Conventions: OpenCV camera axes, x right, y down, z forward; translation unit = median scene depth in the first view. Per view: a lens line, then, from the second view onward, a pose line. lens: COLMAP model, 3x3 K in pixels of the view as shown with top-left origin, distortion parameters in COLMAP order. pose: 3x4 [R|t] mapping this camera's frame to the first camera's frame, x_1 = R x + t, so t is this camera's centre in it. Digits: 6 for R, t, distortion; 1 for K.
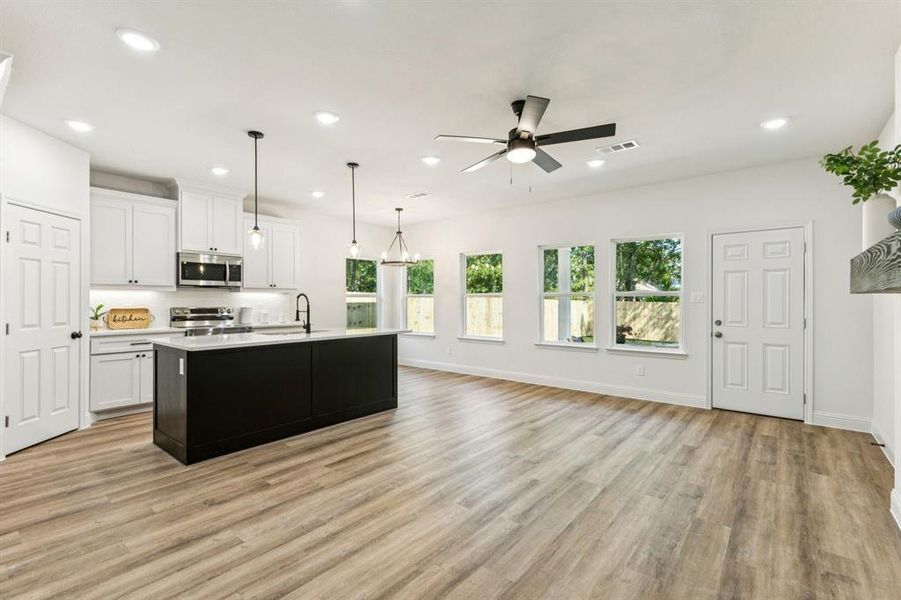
lens RADIAL K [[408.6, 0, 441.1], [0, 408.6, 300.6], [0, 0, 1]] dist [0.001845, 0.000186]
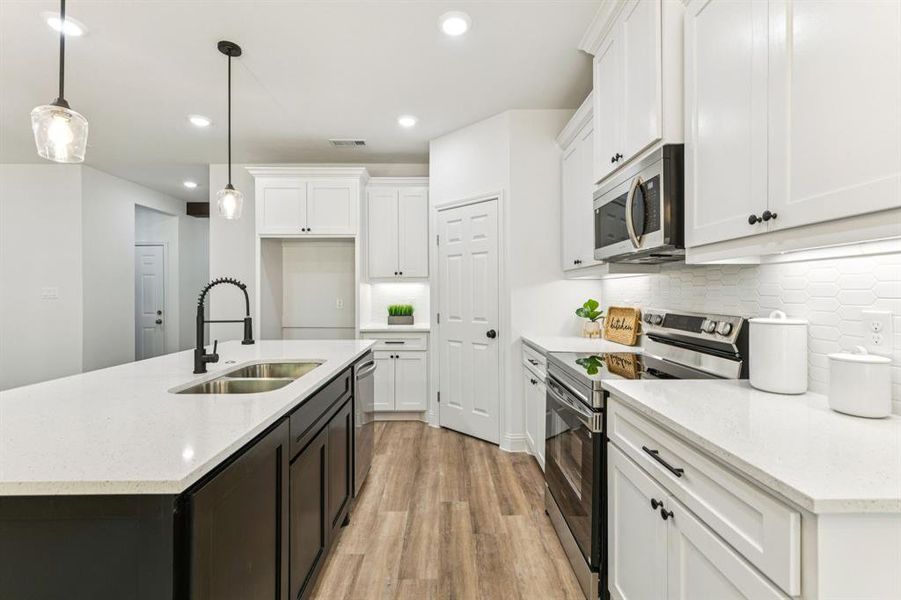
lens RADIAL K [[404.6, 0, 448.7], [0, 404.6, 290.8], [0, 0, 1]] dist [0.004877, 0.000237]
pose [[-0.747873, -0.002988, -0.663835, -0.273626], [0.003264, 0.999961, -0.008178, -0.000651], [0.663834, -0.008283, -0.747834, 1.713184]]
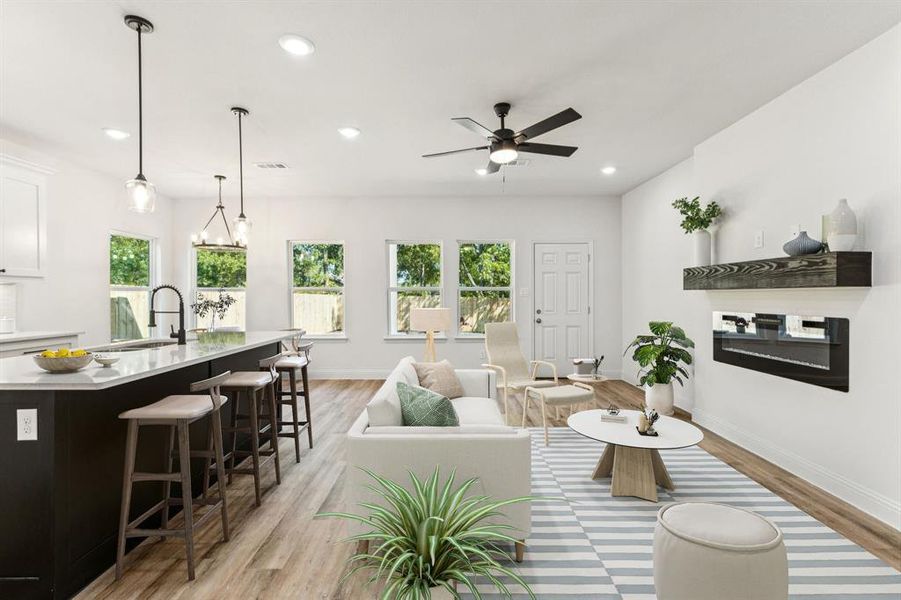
lens RADIAL K [[408.6, 0, 441.1], [0, 408.6, 300.6], [0, 0, 1]] dist [0.001845, 0.000186]
pose [[0.773103, -0.011228, 0.634181, -0.485587], [0.002443, 0.999889, 0.014726, -0.001257], [-0.634276, -0.009836, 0.773045, 0.242433]]
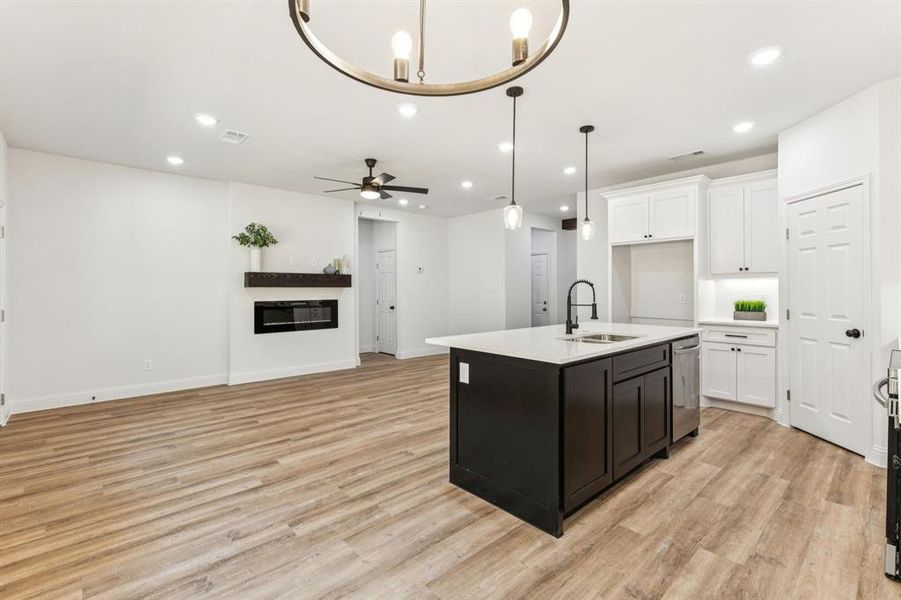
lens RADIAL K [[404.6, 0, 448.7], [0, 404.6, 290.8], [0, 0, 1]] dist [0.004877, 0.000237]
pose [[-0.992780, 0.000988, 0.119949, -0.224159], [0.001042, 0.999999, 0.000387, 0.001216], [-0.119948, 0.000509, -0.992780, 2.028522]]
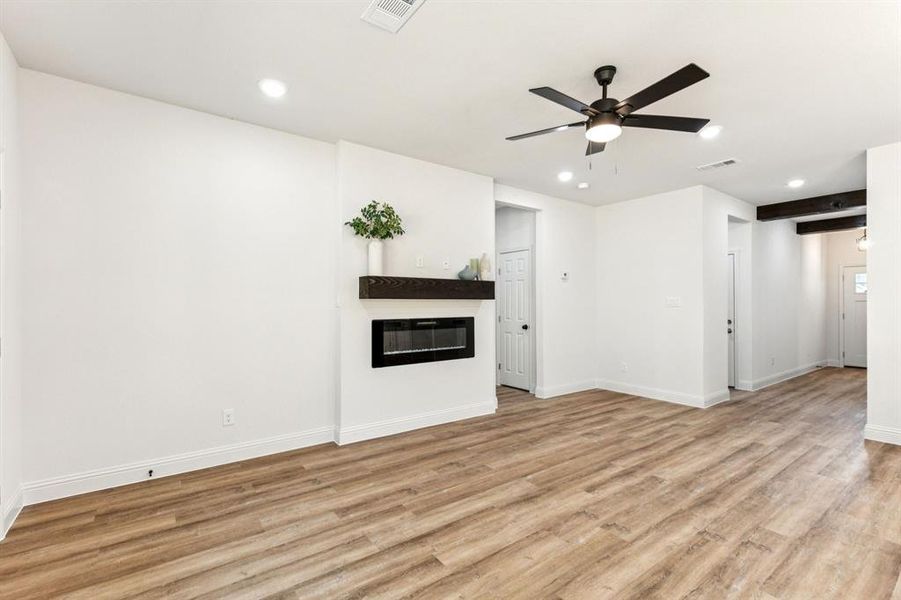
lens RADIAL K [[404.1, 0, 446.6], [0, 404.1, 302.1], [0, 0, 1]] dist [0.002518, 0.000303]
pose [[-0.973314, -0.000974, 0.229474, 0.263134], [-0.002311, 0.999982, -0.005557, 0.001743], [-0.229465, -0.005939, -0.973299, 1.561697]]
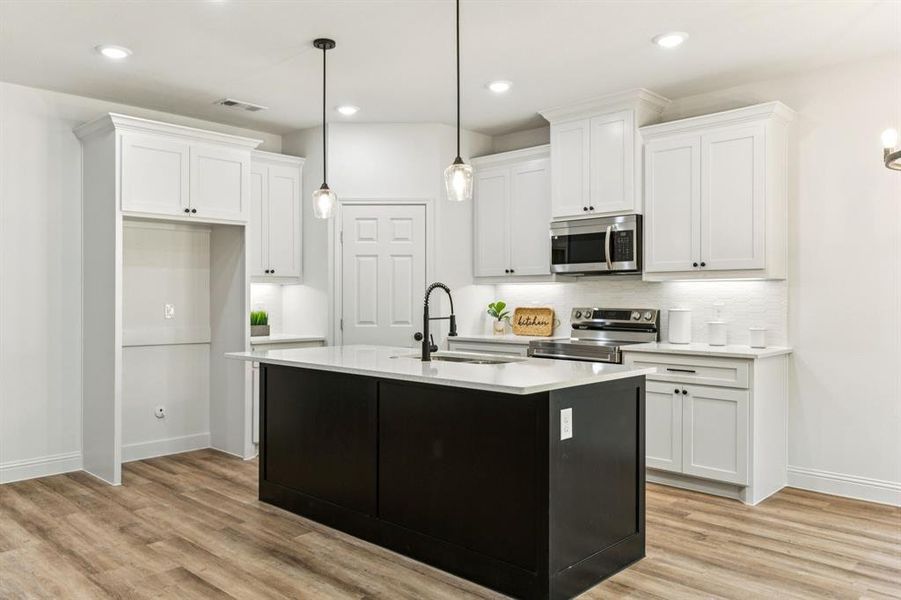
lens RADIAL K [[676.6, 0, 449.1], [0, 676.6, 289.5], [0, 0, 1]] dist [0.003416, 0.001456]
pose [[-0.054824, -0.010837, -0.998437, 0.609237], [0.001341, 0.999939, -0.010927, -0.000747], [0.998495, -0.001938, -0.054806, 1.243211]]
